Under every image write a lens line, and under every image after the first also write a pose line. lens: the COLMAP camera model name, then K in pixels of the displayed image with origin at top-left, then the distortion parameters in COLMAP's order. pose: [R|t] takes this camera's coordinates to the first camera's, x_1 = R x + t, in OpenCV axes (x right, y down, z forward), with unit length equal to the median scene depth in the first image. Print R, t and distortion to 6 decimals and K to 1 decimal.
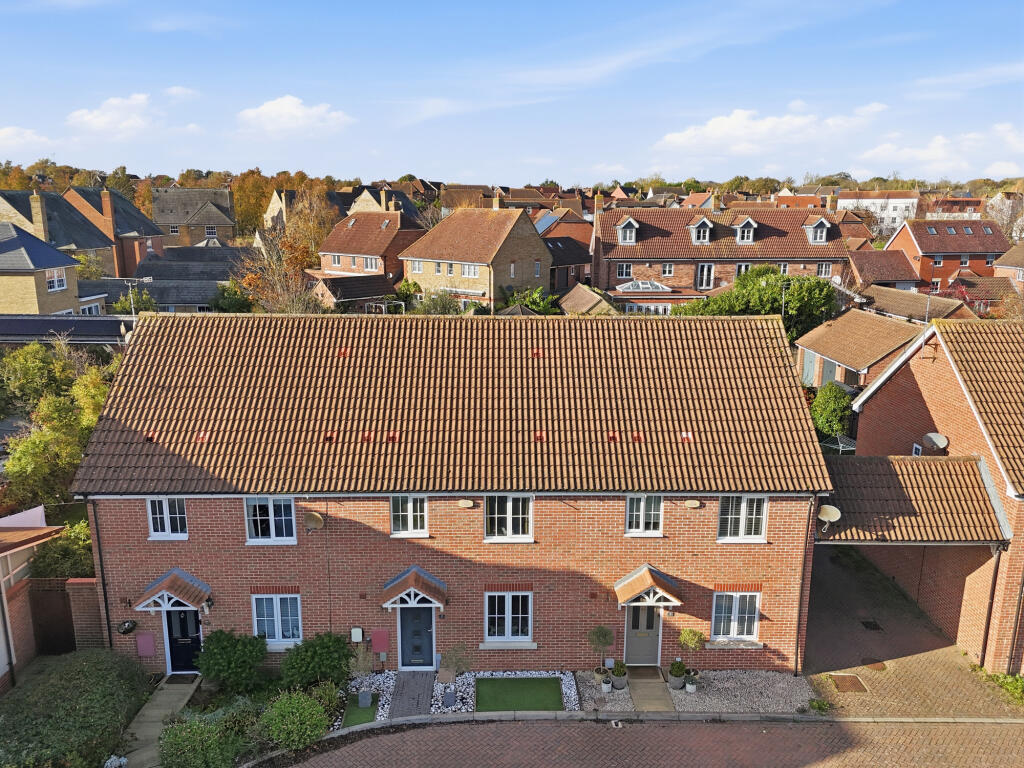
lens RADIAL K [[754.2, 0, 512.0], [0, 754.2, 384.0], [0, 0, 1]] dist [0.077609, -0.071406]
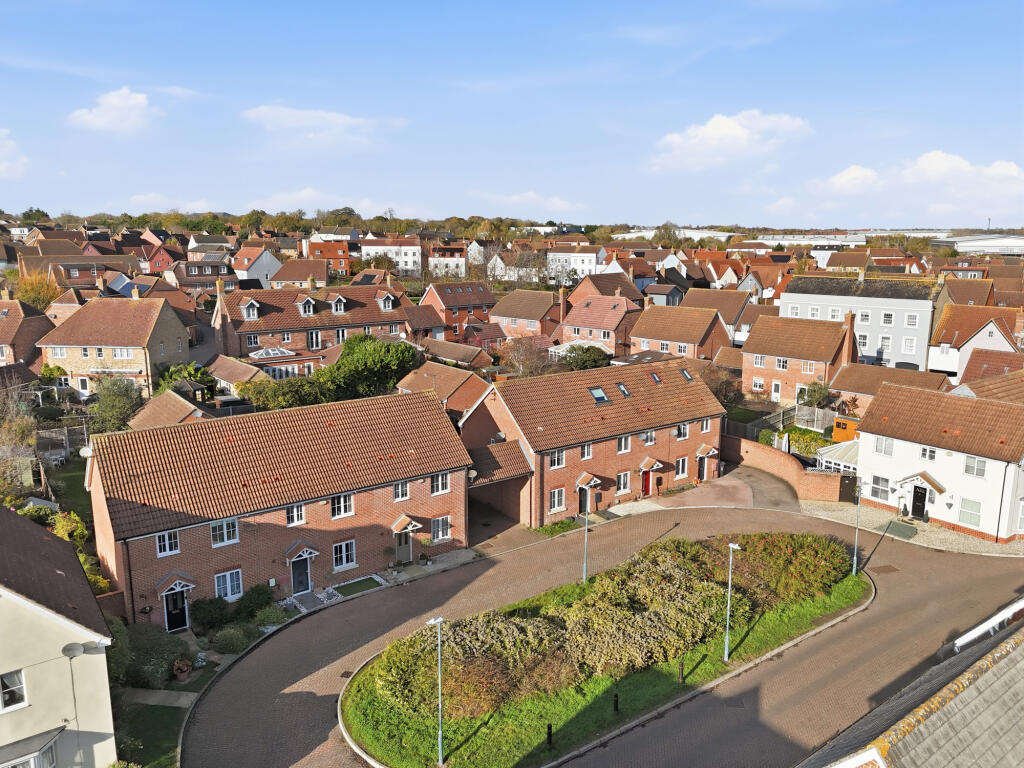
lens RADIAL K [[754.2, 0, 512.0], [0, 754.2, 384.0], [0, 0, 1]] dist [0.077609, -0.071406]
pose [[0.819558, -0.118153, 0.560682, -0.726283], [0.135554, 0.990713, 0.010632, -0.108031], [-0.556731, 0.067289, 0.827963, -0.973041]]
